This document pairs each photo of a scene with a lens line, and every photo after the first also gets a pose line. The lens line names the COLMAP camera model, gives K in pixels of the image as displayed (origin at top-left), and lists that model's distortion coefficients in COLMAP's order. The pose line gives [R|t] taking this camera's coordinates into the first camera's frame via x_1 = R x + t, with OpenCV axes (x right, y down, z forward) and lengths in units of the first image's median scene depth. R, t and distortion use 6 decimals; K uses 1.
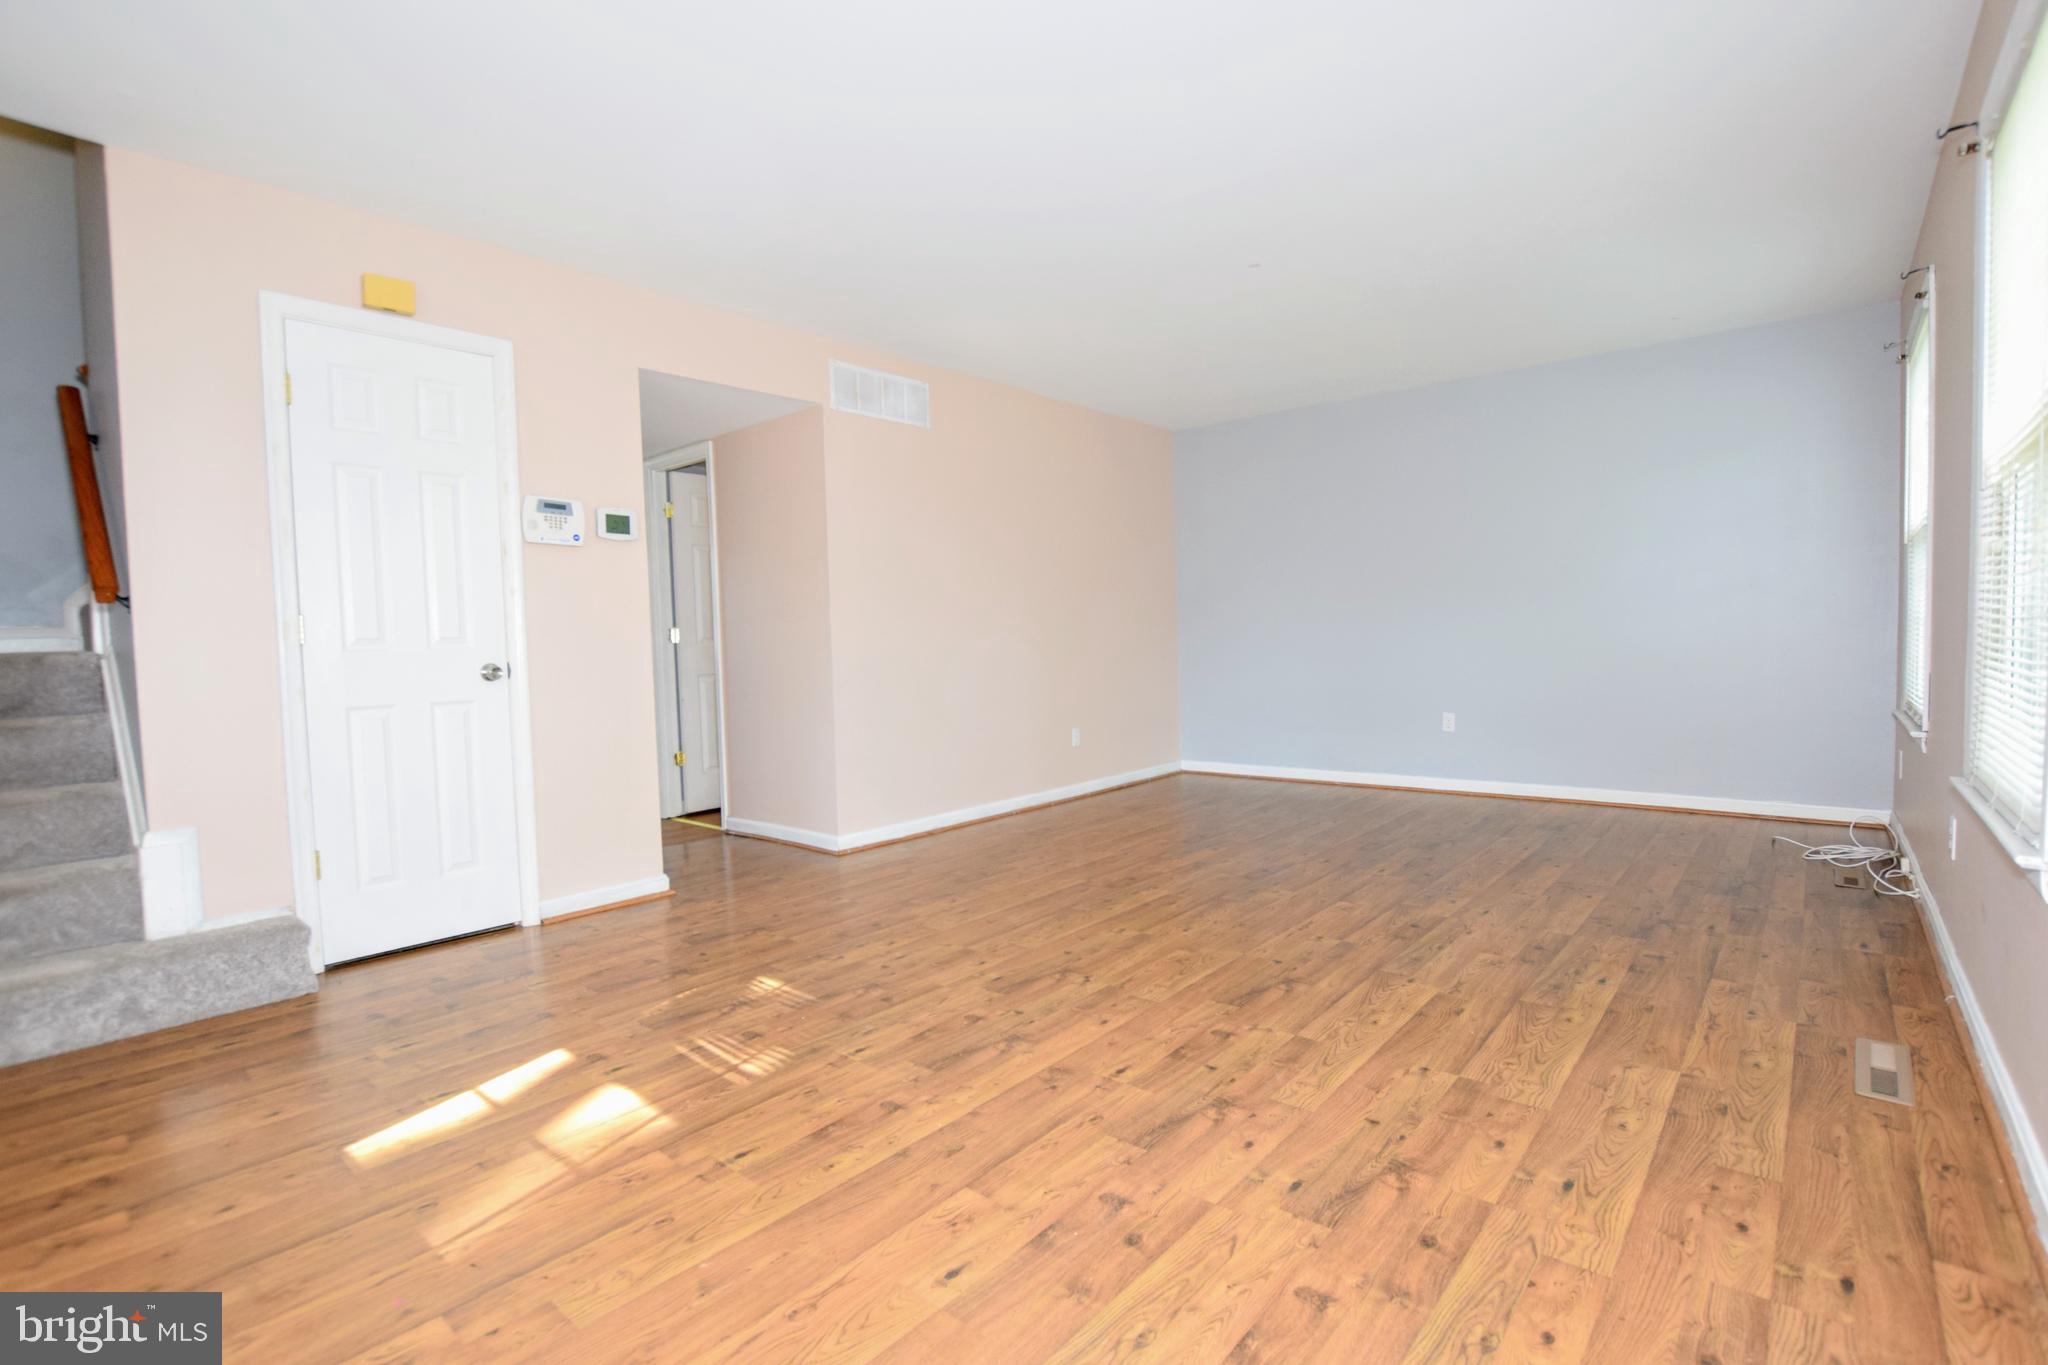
lens RADIAL K [[904.8, 0, 1030.7], [0, 904.8, 689.1], [0, 0, 1]] dist [-0.025577, 0.000444]
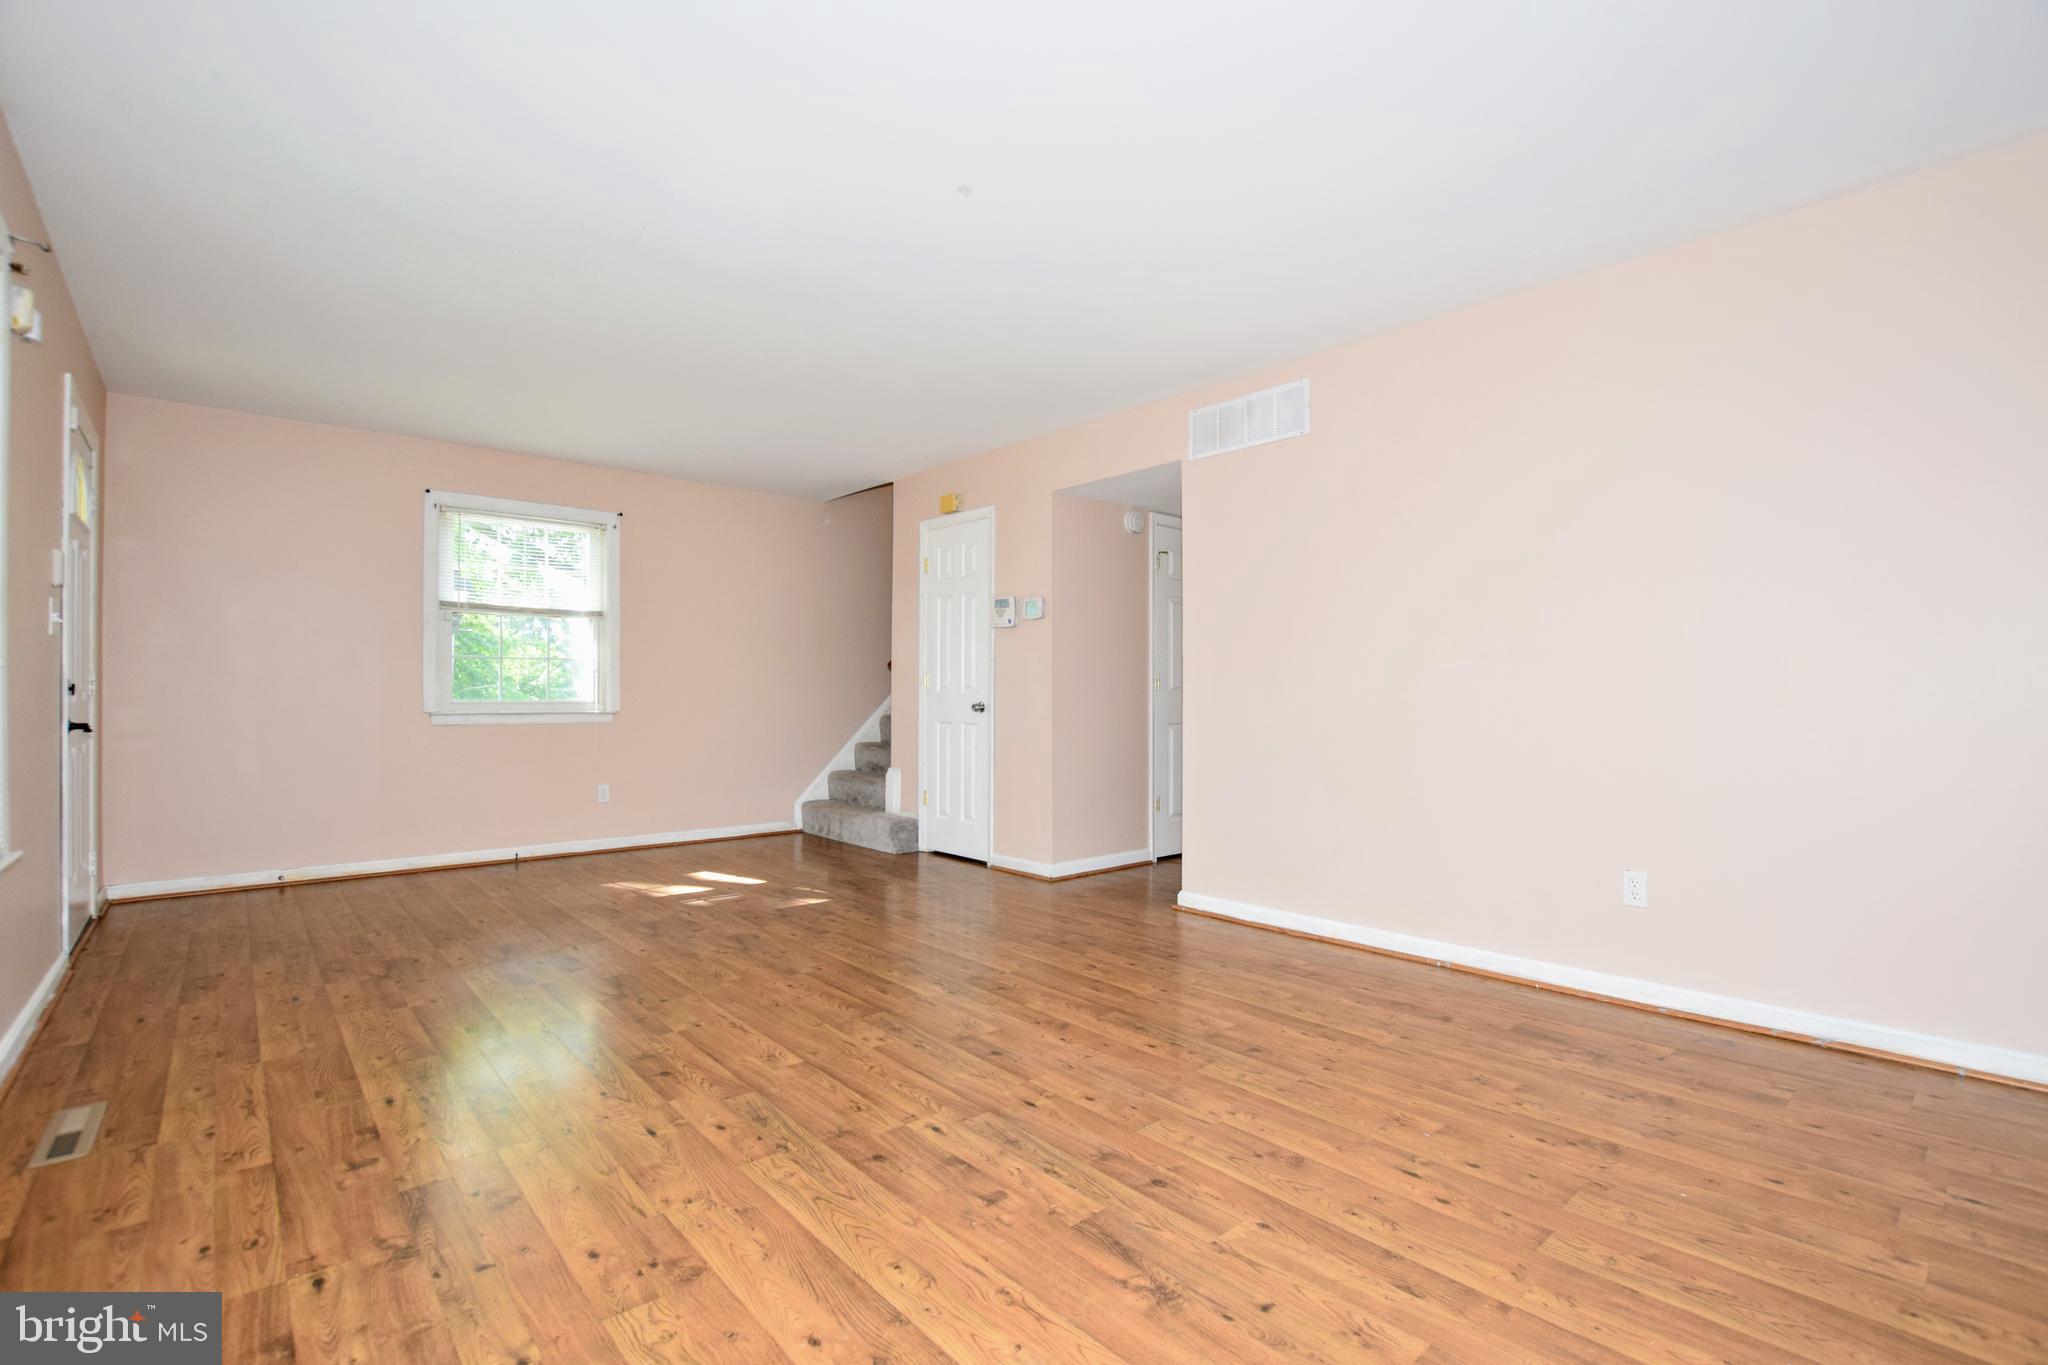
lens RADIAL K [[899.8, 0, 1021.6], [0, 899.8, 690.4], [0, 0, 1]] dist [-0.031294, 0.003970]
pose [[-0.106117, 0.020790, -0.994136, 1.287257], [-0.052310, 0.998280, 0.026460, -0.119709], [0.992977, 0.054811, -0.104847, 1.520207]]
